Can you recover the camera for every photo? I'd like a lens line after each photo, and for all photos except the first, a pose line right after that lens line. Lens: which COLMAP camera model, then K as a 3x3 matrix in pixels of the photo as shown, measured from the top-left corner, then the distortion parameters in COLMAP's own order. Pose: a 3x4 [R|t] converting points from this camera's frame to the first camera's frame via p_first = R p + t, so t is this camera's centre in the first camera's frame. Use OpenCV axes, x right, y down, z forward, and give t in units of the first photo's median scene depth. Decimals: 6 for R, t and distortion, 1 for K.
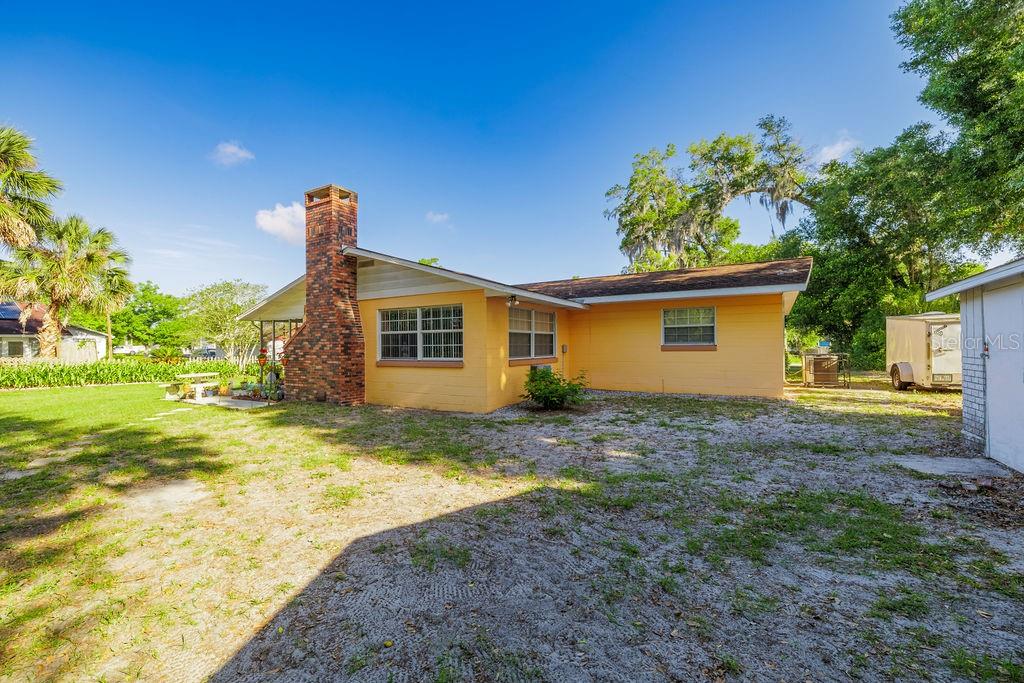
lens RADIAL K [[431.0, 0, 512.0], [0, 431.0, 341.5], [0, 0, 1]] dist [0.001453, 0.000088]
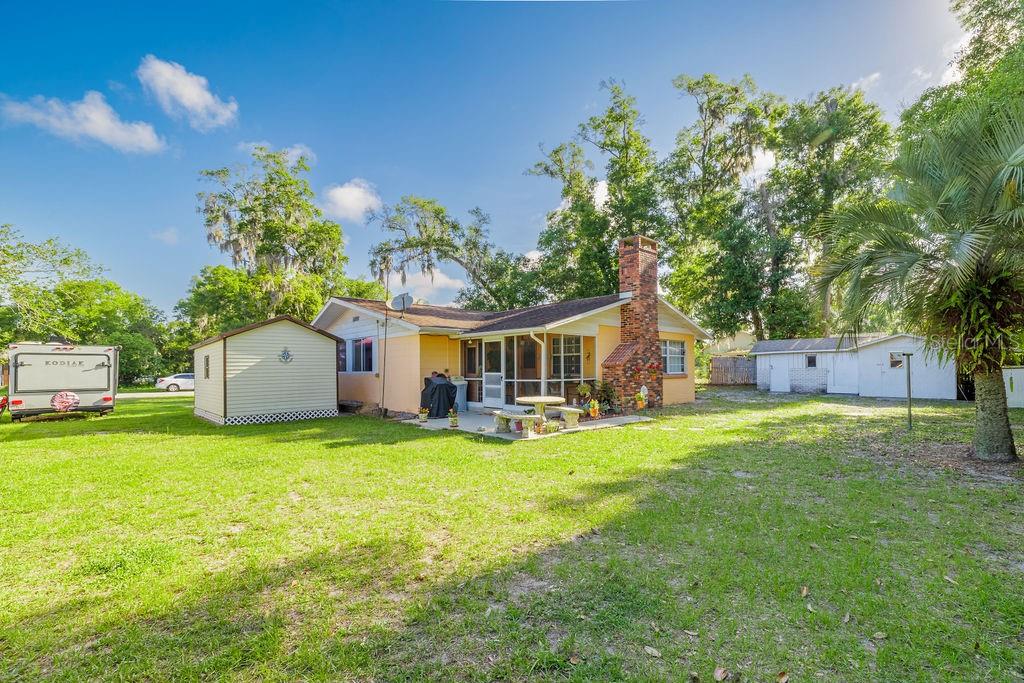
lens RADIAL K [[451.3, 0, 543.4], [0, 451.3, 363.9], [0, 0, 1]] dist [-0.000553, 0.000014]
pose [[0.241568, 0.017101, 0.970233, -1.782437], [-0.006692, 0.999850, -0.015957, 0.033996], [-0.970361, -0.002638, 0.241646, 0.973257]]
